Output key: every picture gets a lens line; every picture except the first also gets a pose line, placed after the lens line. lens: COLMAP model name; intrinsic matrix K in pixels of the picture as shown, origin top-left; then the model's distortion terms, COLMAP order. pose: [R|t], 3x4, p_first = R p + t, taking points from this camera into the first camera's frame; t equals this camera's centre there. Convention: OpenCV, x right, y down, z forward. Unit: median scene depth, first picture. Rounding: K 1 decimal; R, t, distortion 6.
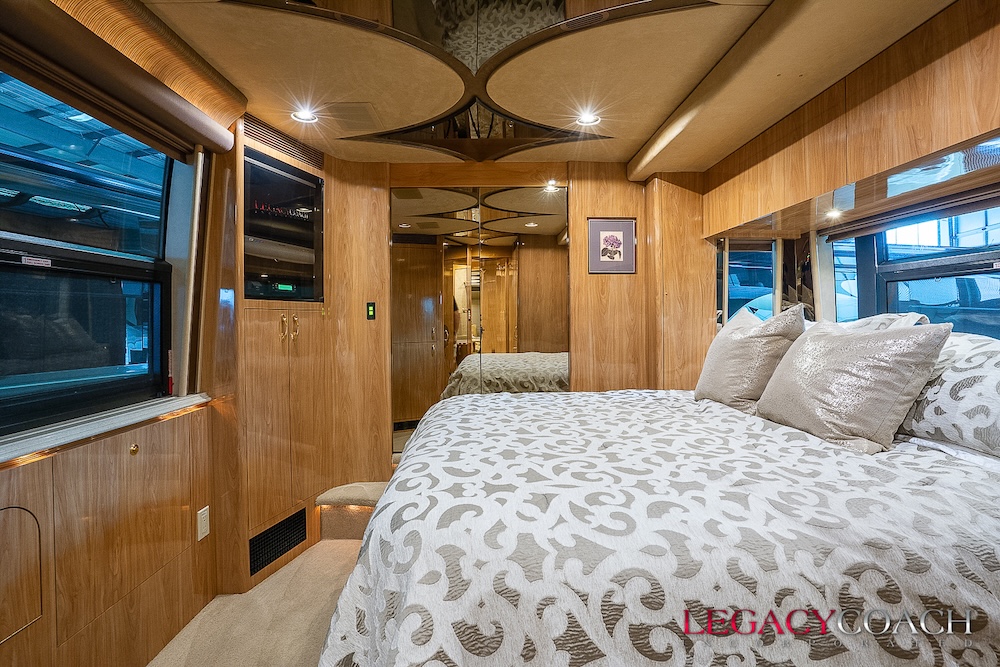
lens RADIAL K [[472.3, 0, 496.8], [0, 472.3, 323.7], [0, 0, 1]] dist [-0.043244, 0.016503]
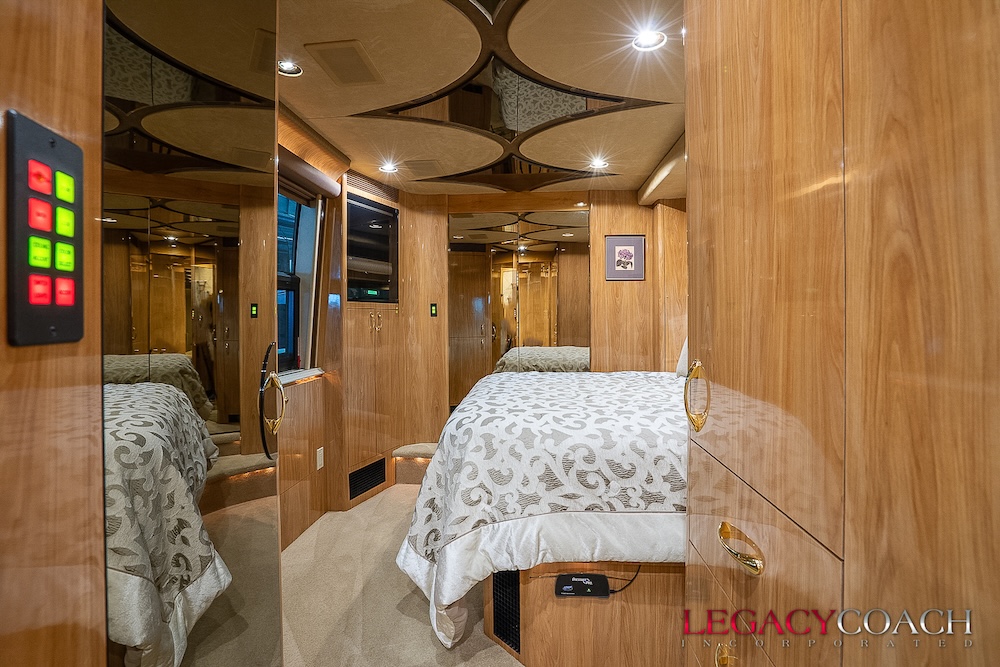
lens RADIAL K [[472.3, 0, 493.0], [0, 472.3, 325.1], [0, 0, 1]] dist [-0.043244, 0.016503]
pose [[0.993573, 0.005218, -0.113075, 0.051860], [-0.004604, 0.999973, 0.005688, 0.007565], [0.113102, -0.005131, 0.993570, -0.339428]]
